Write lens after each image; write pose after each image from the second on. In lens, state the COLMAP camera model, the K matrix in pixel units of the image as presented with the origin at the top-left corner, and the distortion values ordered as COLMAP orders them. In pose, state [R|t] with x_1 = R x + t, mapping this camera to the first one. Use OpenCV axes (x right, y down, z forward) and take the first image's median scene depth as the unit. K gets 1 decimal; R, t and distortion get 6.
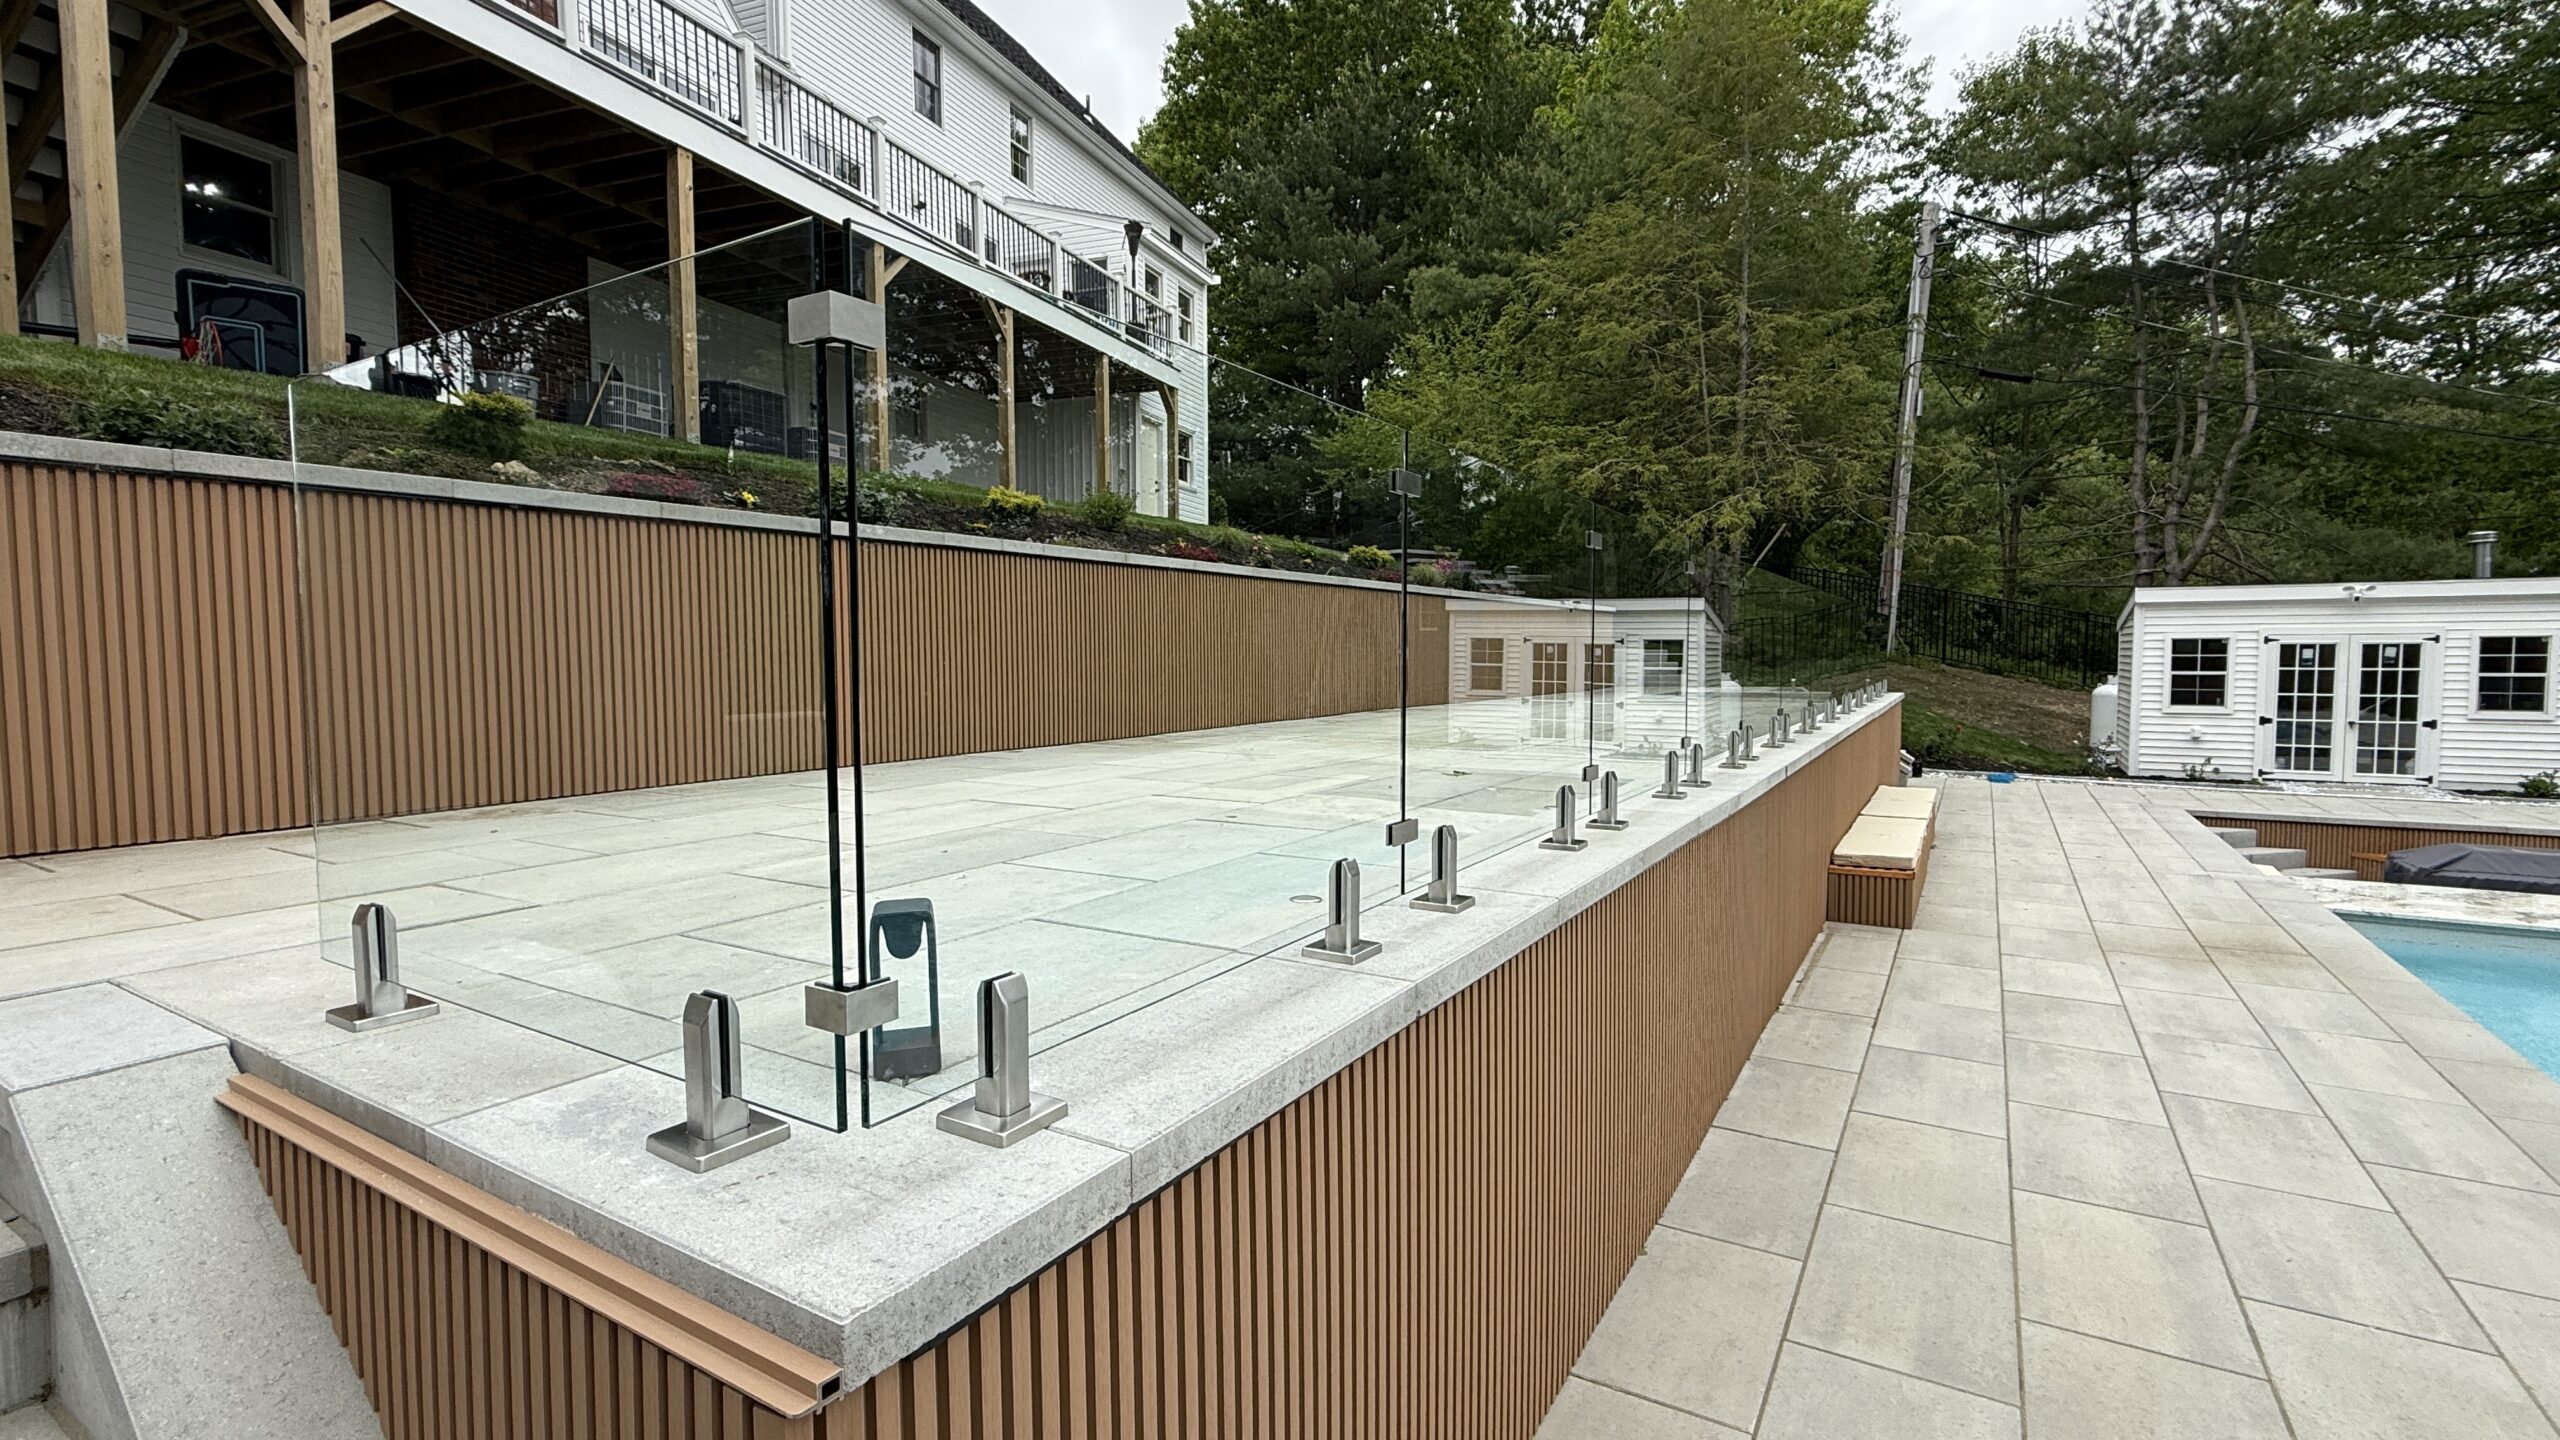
lens RADIAL K [[1158.5, 0, 1280.0], [0, 1158.5, 720.0], [0, 0, 1]] dist [-0.001120, -0.000396]
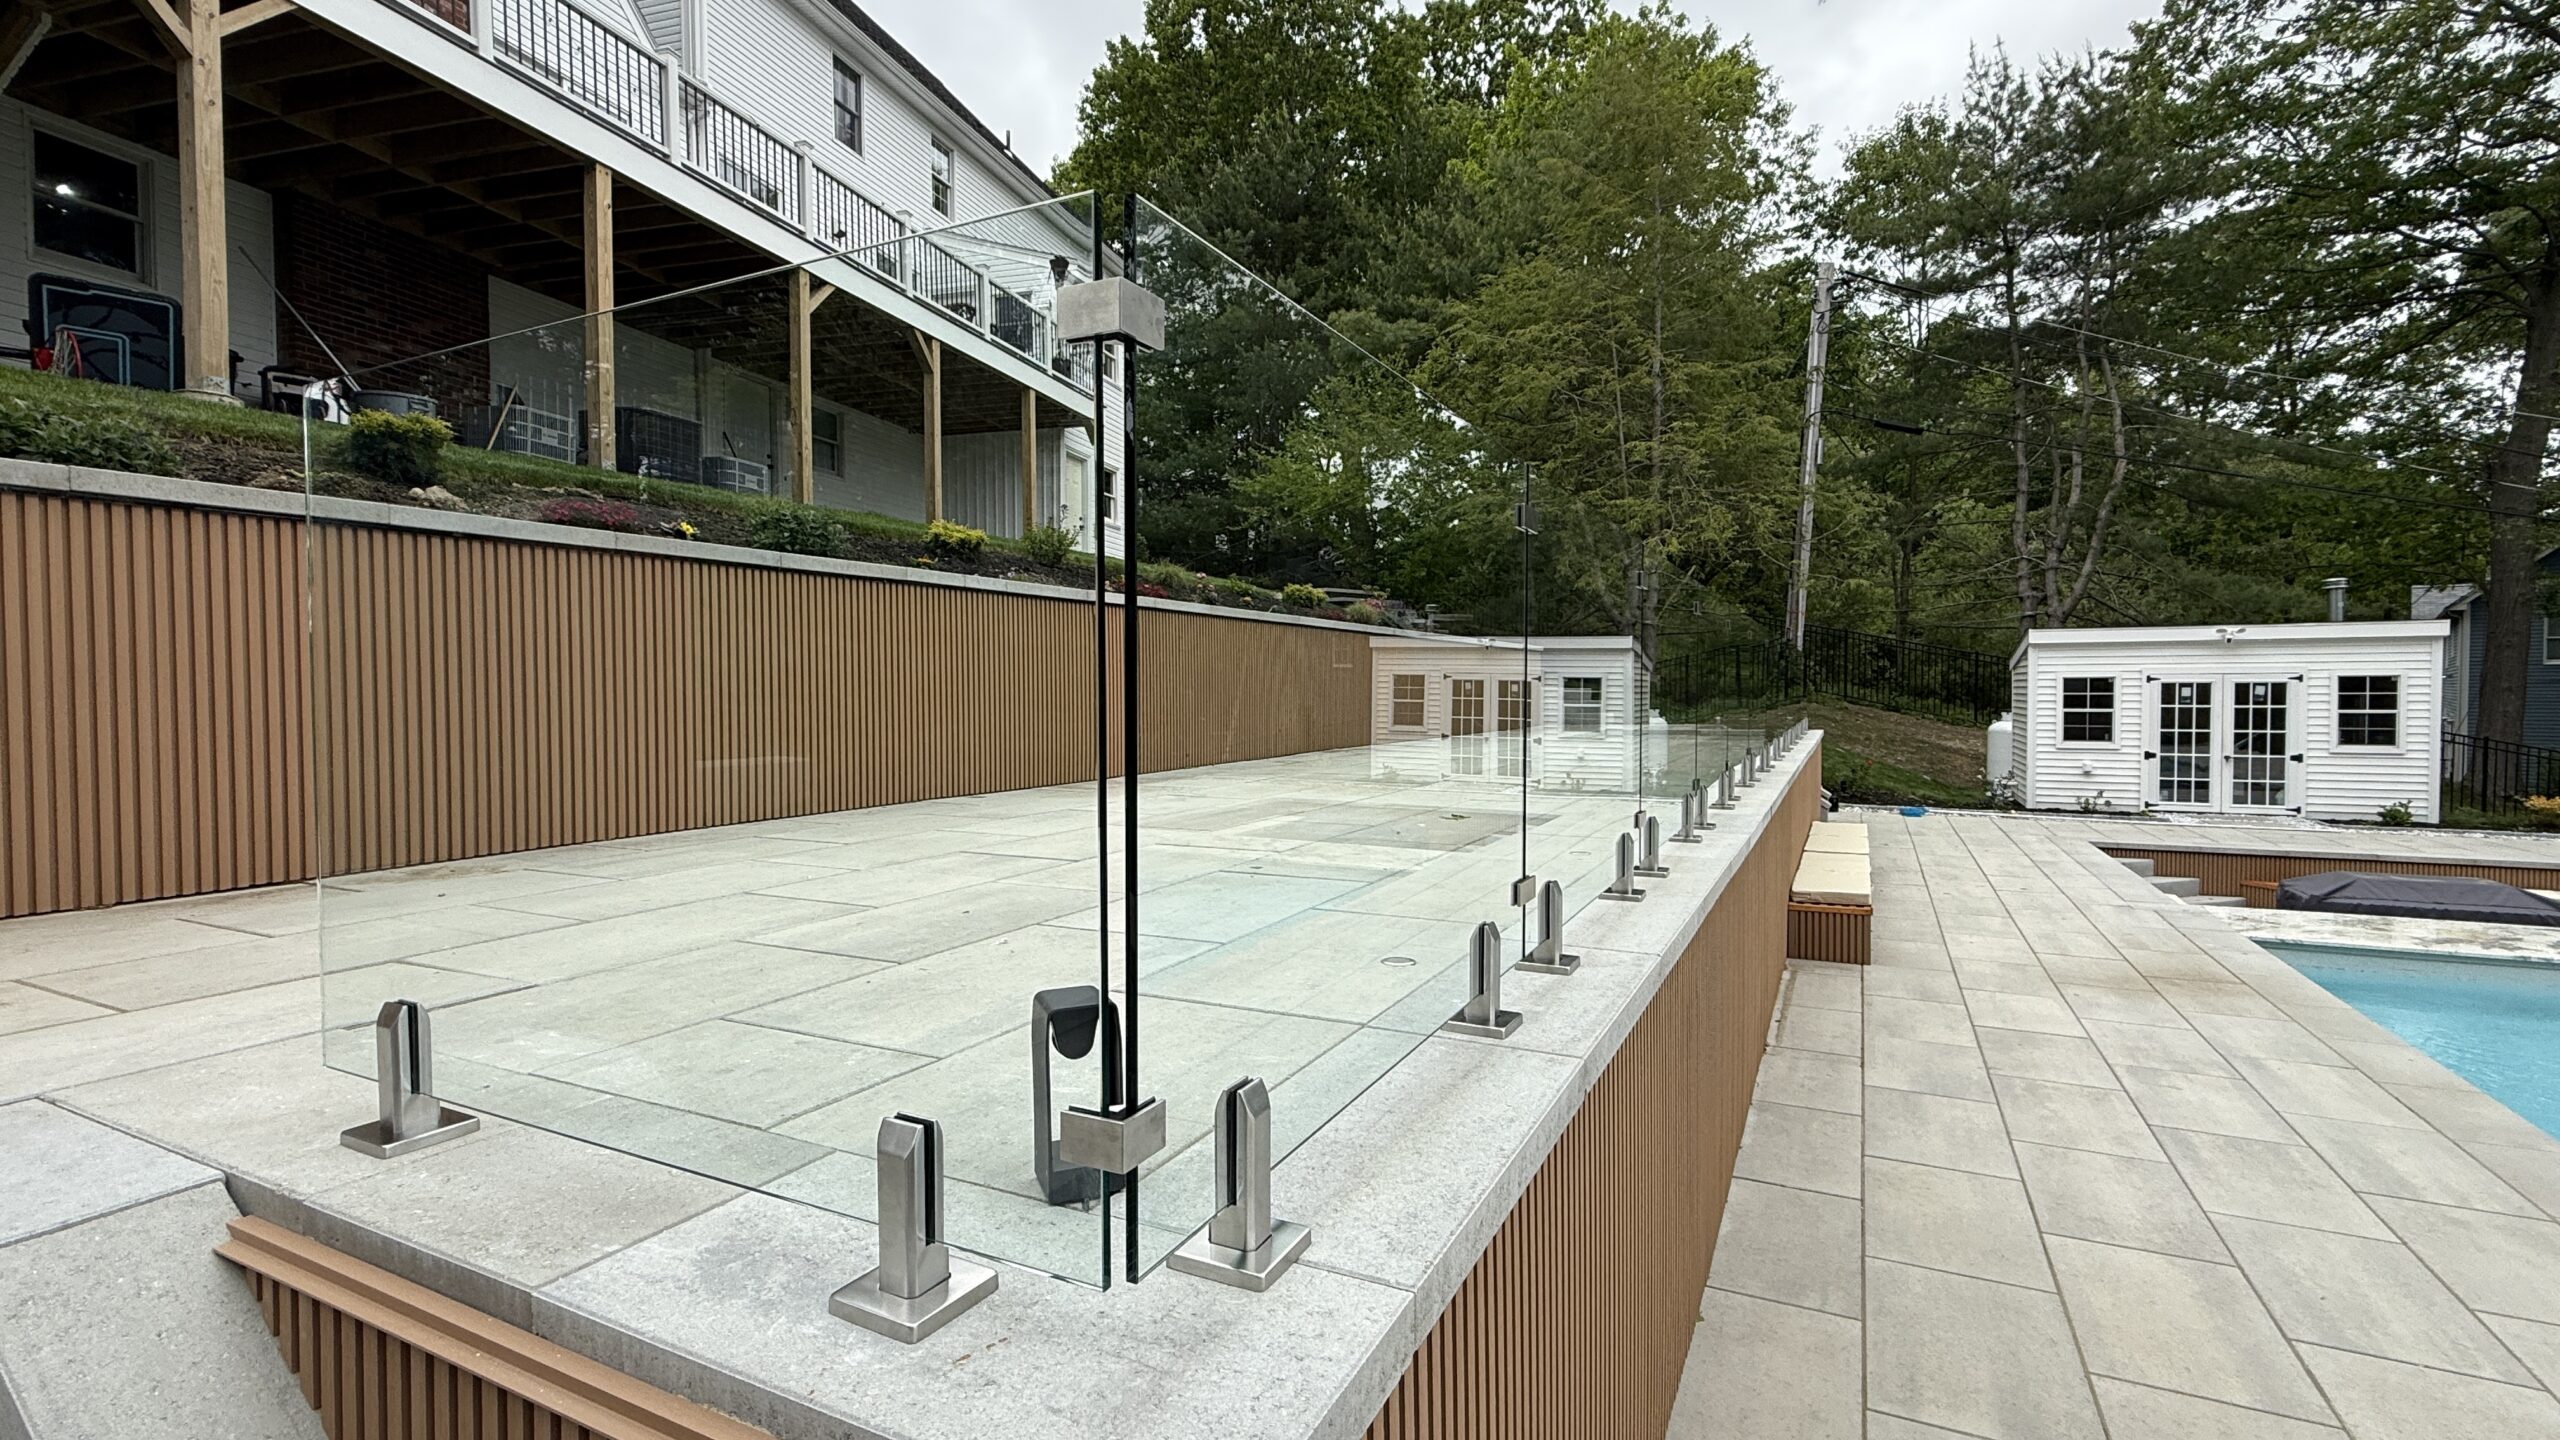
lens RADIAL K [[1158.5, 0, 1280.0], [0, 1158.5, 720.0], [0, 0, 1]] dist [-0.001120, -0.000396]
pose [[0.996689, -0.002180, 0.081277, -0.029782], [0.004789, 0.999479, -0.031918, -0.002115], [-0.081165, 0.032202, 0.996180, 0.014447]]
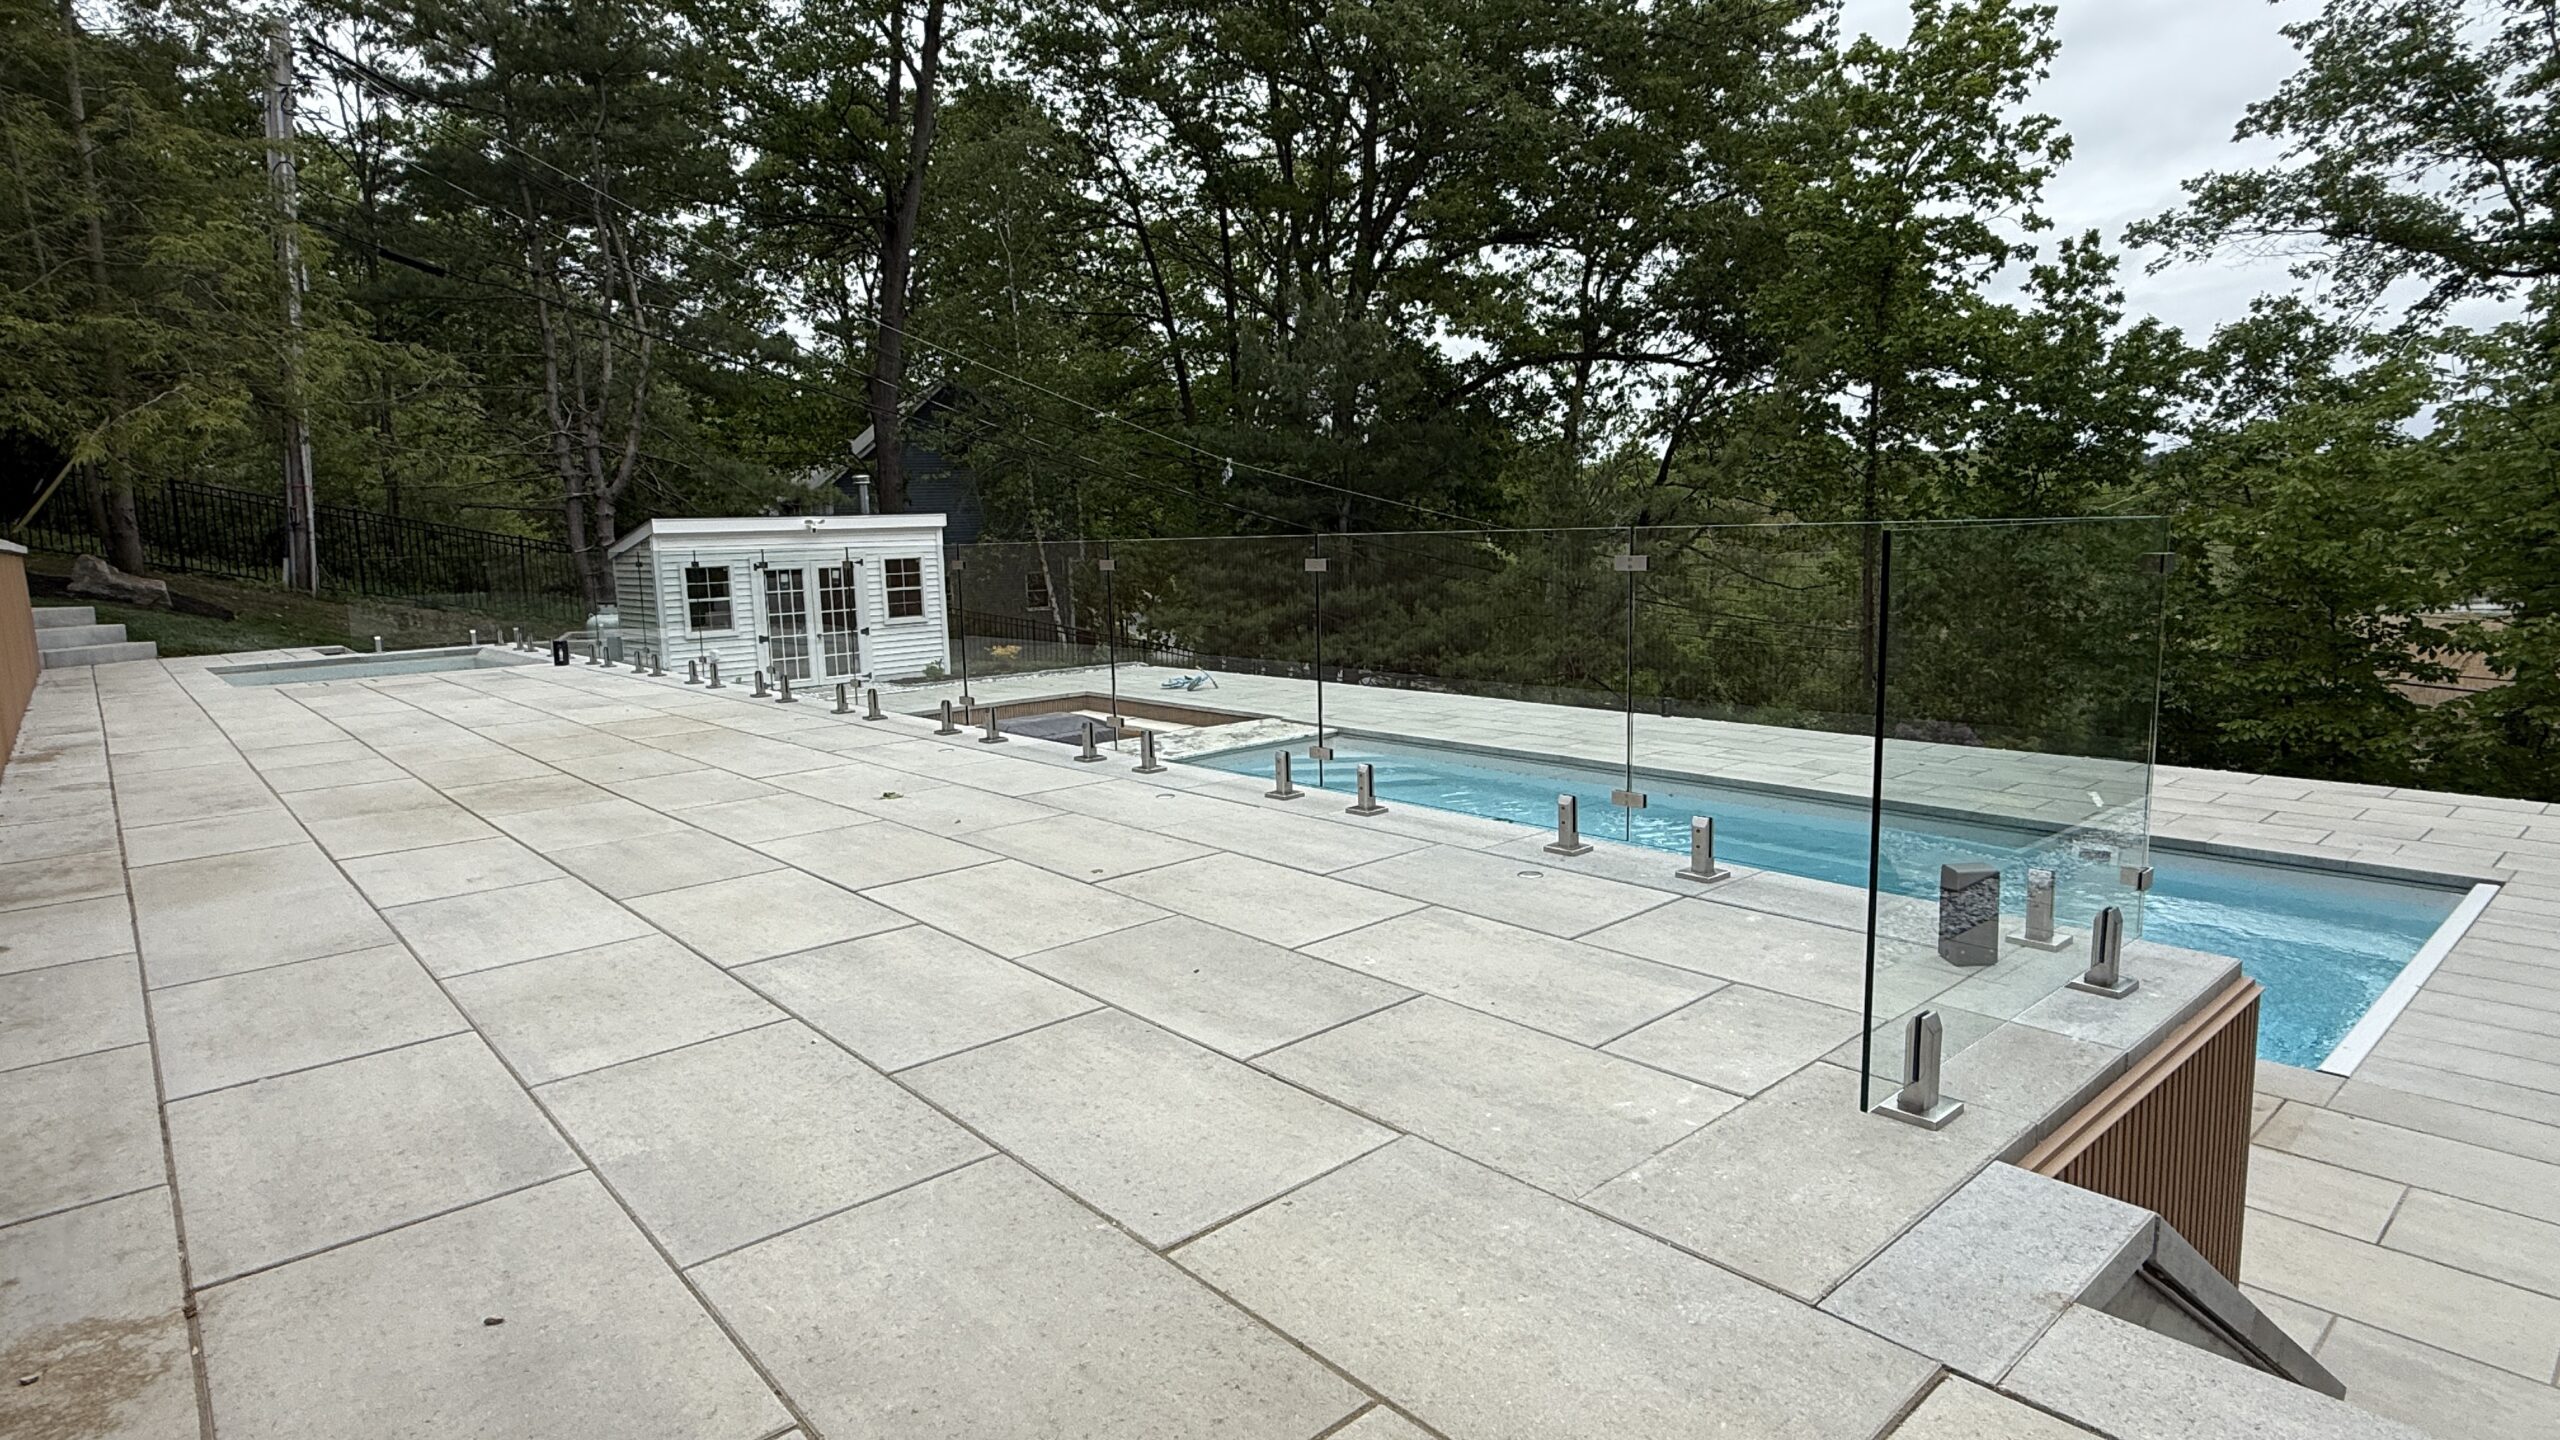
lens RADIAL K [[1343.6, 0, 1280.0], [0, 1343.6, 720.0], [0, 0, 1]] dist [-0.001914, -0.000225]
pose [[0.293403, -0.139359, 0.945777, -0.290819], [0.083967, 0.989251, 0.119717, -0.042983], [-0.952294, 0.044289, 0.301951, 0.162607]]
